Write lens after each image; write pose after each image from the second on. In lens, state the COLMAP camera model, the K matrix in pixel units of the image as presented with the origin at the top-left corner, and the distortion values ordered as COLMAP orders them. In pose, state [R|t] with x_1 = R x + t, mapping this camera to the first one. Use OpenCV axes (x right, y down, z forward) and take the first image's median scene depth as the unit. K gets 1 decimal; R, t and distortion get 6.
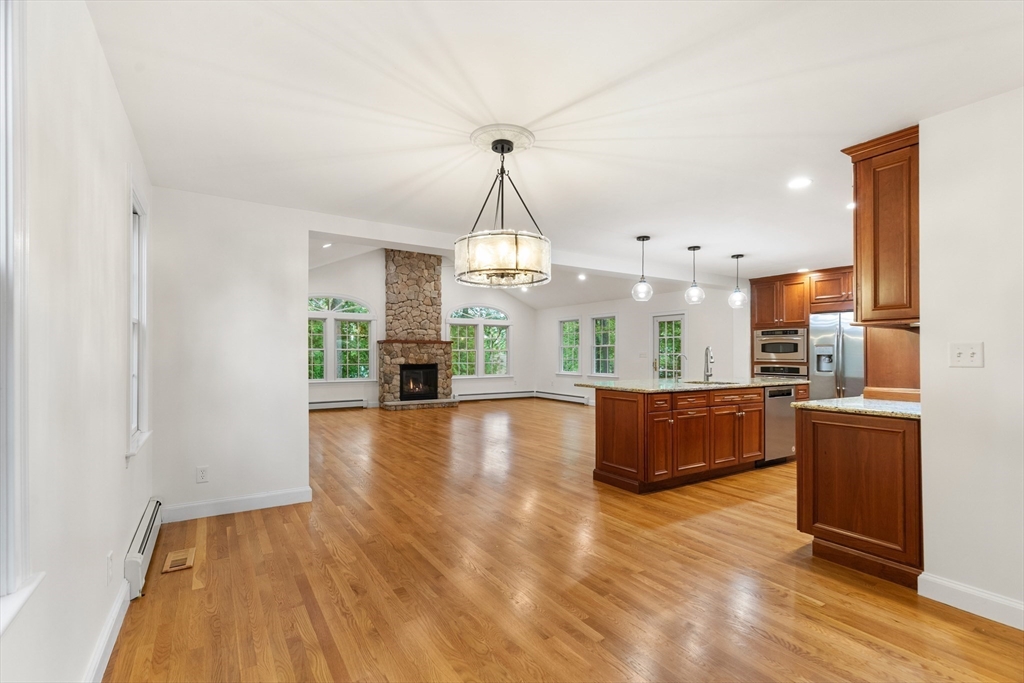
lens RADIAL K [[467.9, 0, 512.0], [0, 467.9, 350.6], [0, 0, 1]] dist [0.012736, 0.000960]
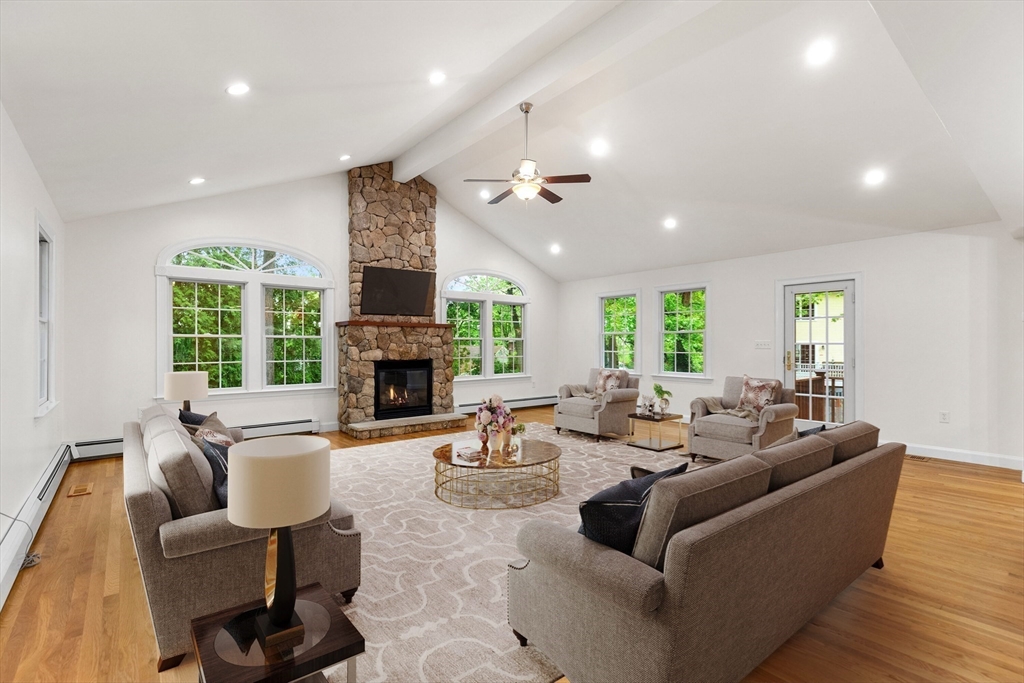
lens RADIAL K [[469.2, 0, 514.1], [0, 469.2, 342.8], [0, 0, 1]] dist [0.017969, 0.000131]
pose [[0.992144, -0.000435, 0.125098, -0.131816], [-0.000035, 0.999993, 0.003755, 0.003393], [-0.125099, -0.003730, 0.992137, 0.357443]]
